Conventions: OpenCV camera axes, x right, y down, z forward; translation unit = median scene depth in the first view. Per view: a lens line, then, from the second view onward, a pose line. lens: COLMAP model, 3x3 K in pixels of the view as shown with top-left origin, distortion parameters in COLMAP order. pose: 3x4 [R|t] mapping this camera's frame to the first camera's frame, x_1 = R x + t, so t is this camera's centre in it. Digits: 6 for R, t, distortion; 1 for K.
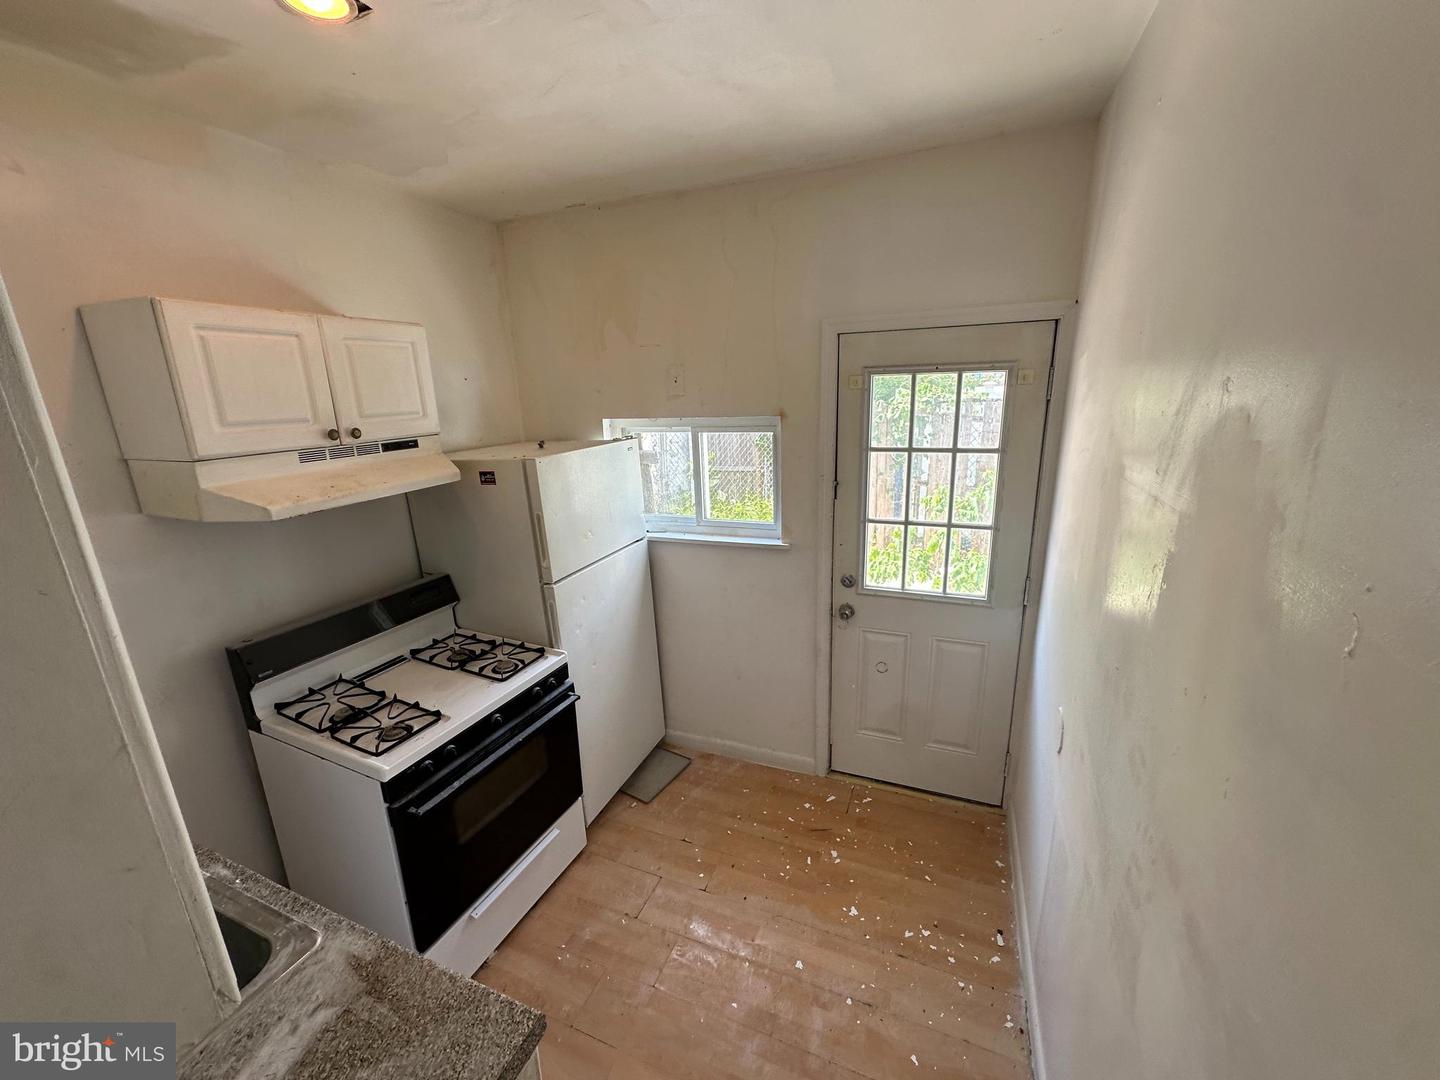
lens RADIAL K [[572.5, 0, 721.7], [0, 572.5, 540.7], [0, 0, 1]] dist [-0.002492, -0.000135]
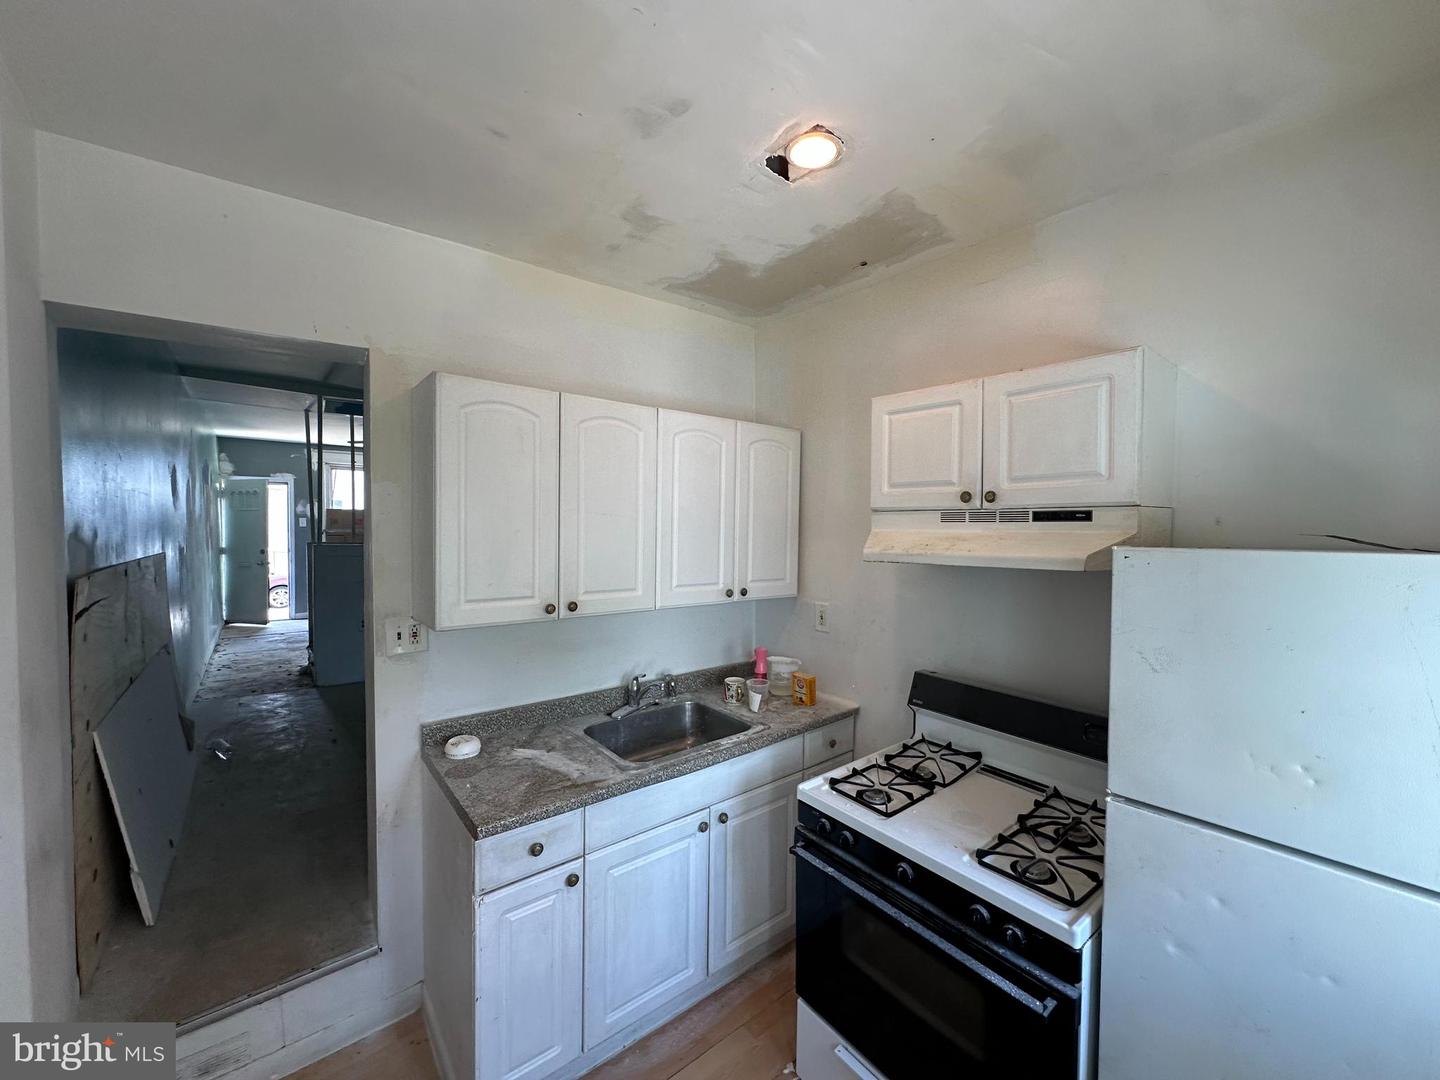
lens RADIAL K [[572.5, 0, 719.8], [0, 572.5, 541.5], [0, 0, 1]] dist [-0.002492, -0.000135]
pose [[-0.474199, 0.060265, -0.878353, 0.356720], [-0.213865, 0.959888, 0.181320, -0.187219], [0.854047, 0.273830, -0.442289, 1.024925]]
